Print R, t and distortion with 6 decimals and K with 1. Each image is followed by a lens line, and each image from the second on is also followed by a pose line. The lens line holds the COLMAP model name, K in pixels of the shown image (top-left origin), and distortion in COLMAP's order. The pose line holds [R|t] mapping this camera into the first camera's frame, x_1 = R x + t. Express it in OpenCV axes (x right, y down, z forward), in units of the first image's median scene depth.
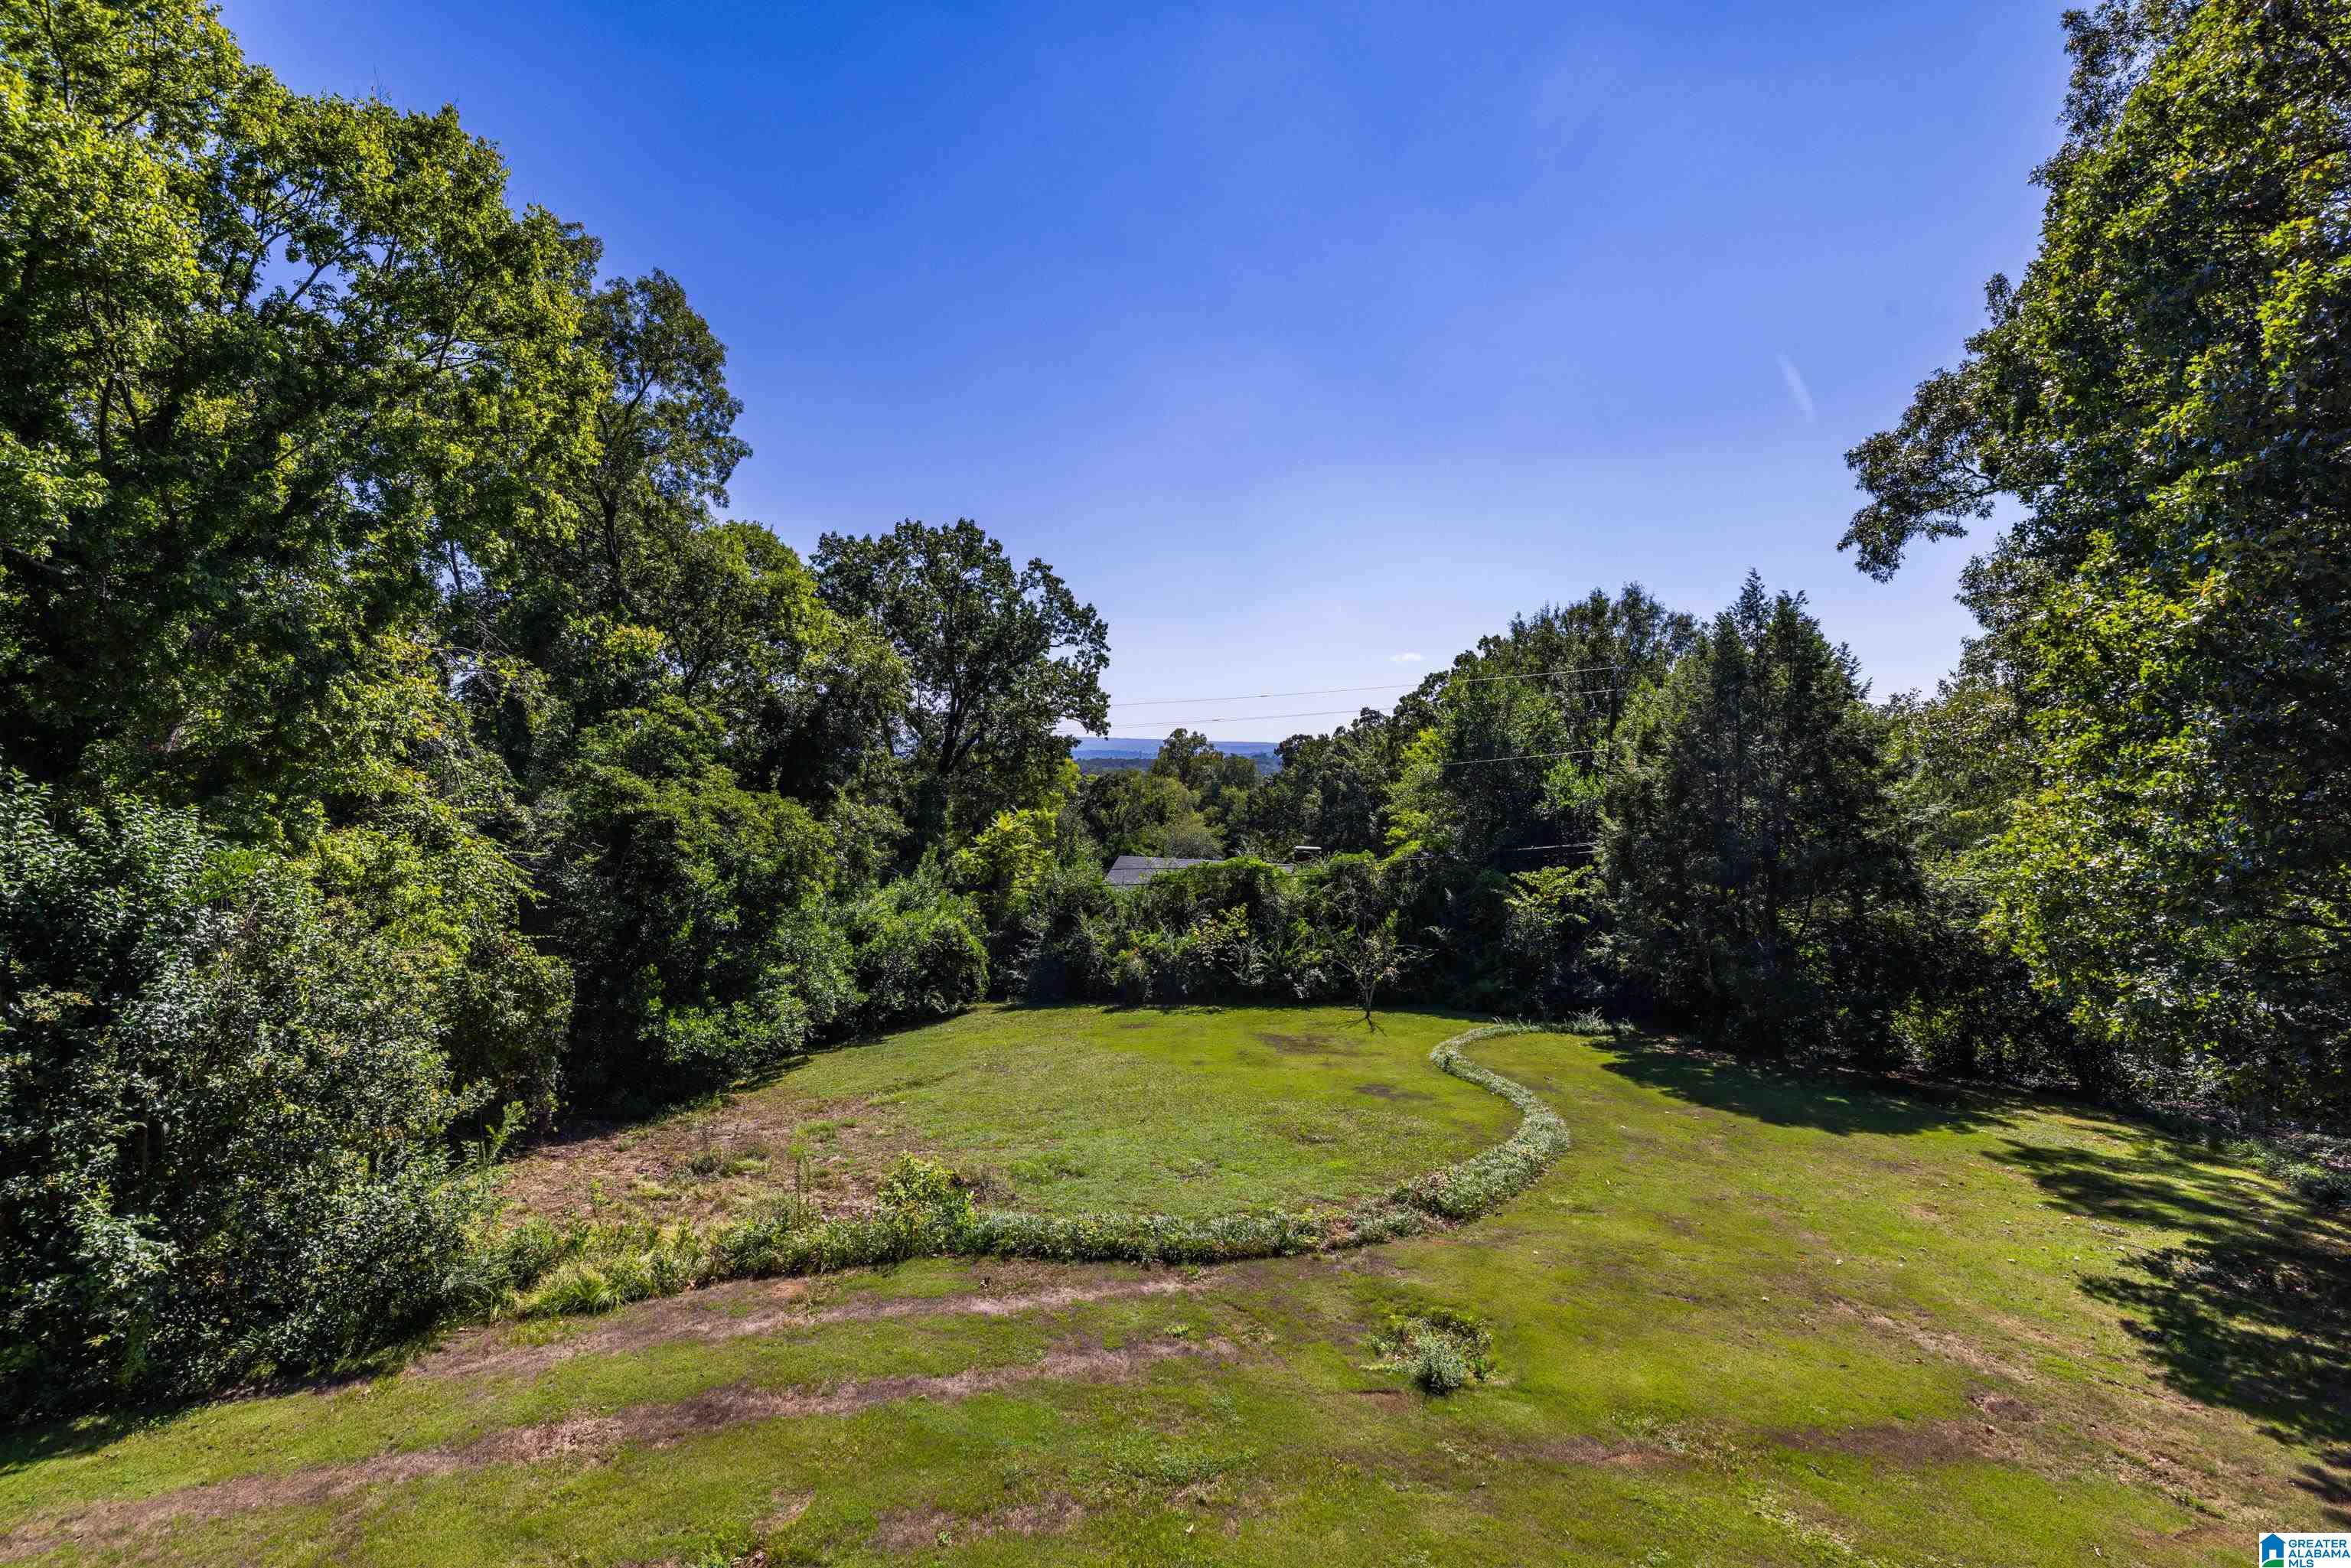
lens RADIAL K [[990.7, 0, 1188.3], [0, 990.7, 785.8], [0, 0, 1]] dist [-0.006761, -0.000894]
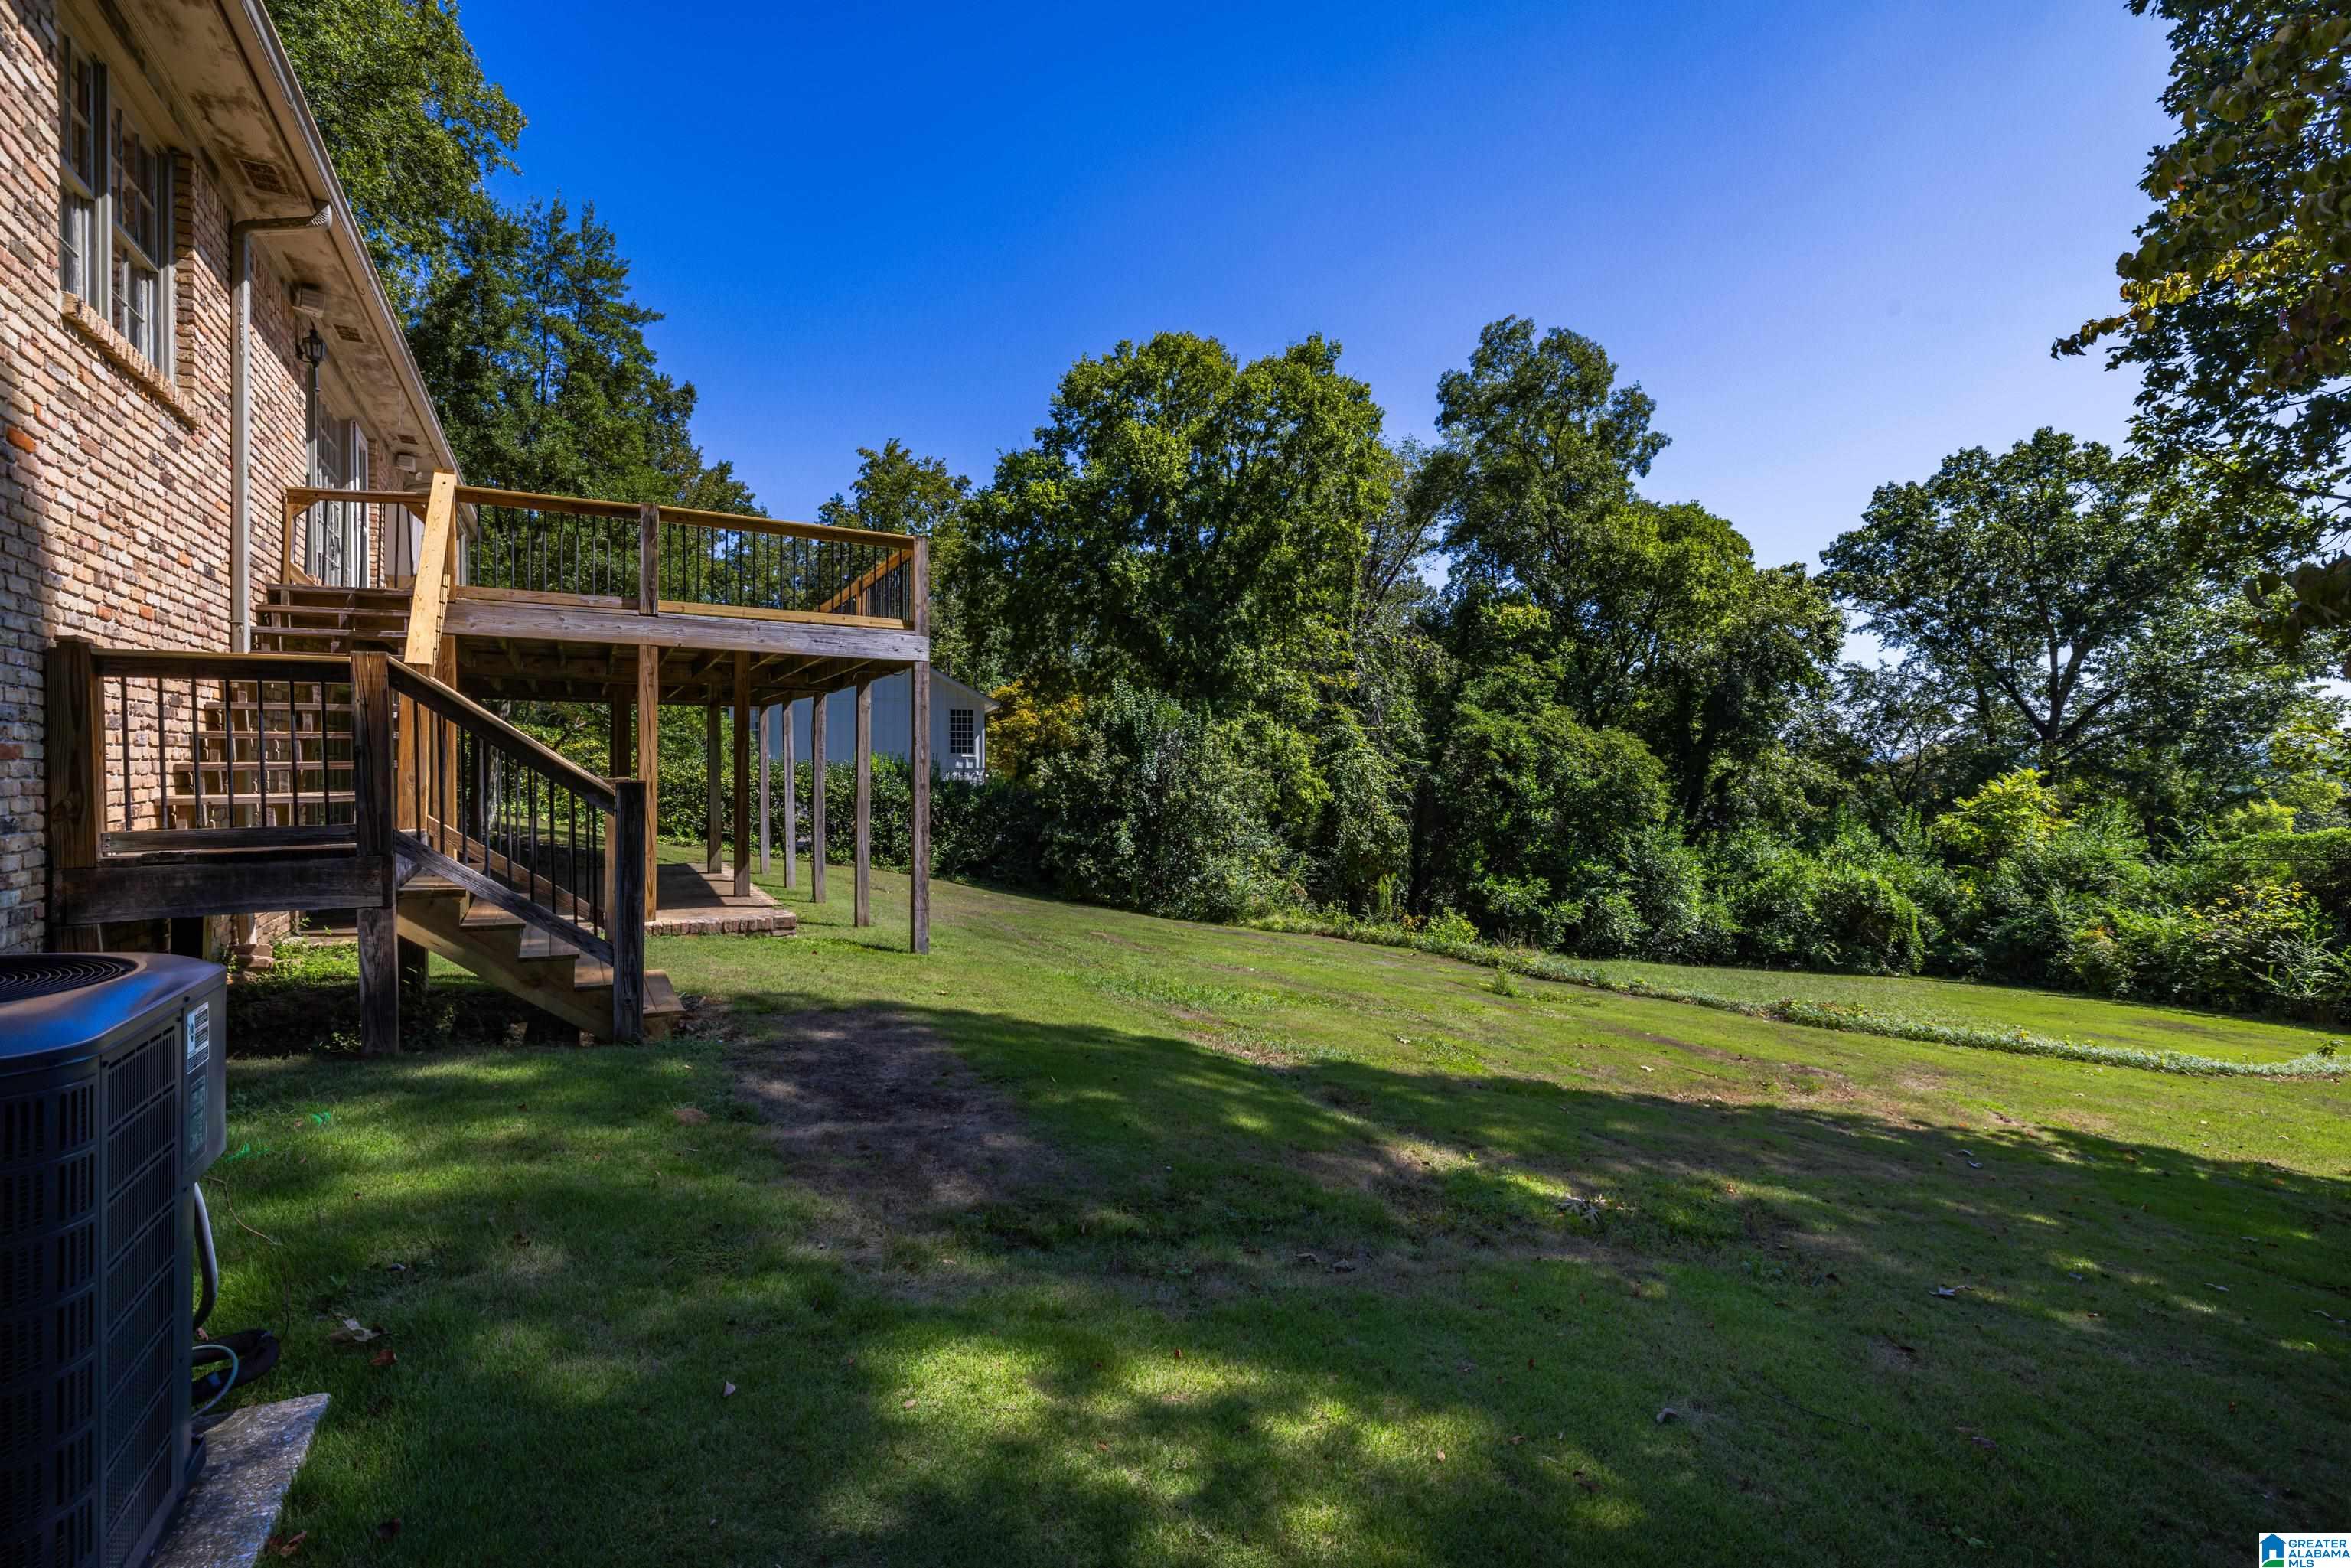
lens RADIAL K [[1060.7, 0, 1154.6], [0, 1060.7, 772.6], [0, 0, 1]] dist [-0.000906, 0.000449]
pose [[0.440885, -0.006465, -0.897540, 0.707822], [-0.023304, 0.999555, -0.018647, 0.139613], [0.897261, 0.029137, 0.440538, -0.107947]]
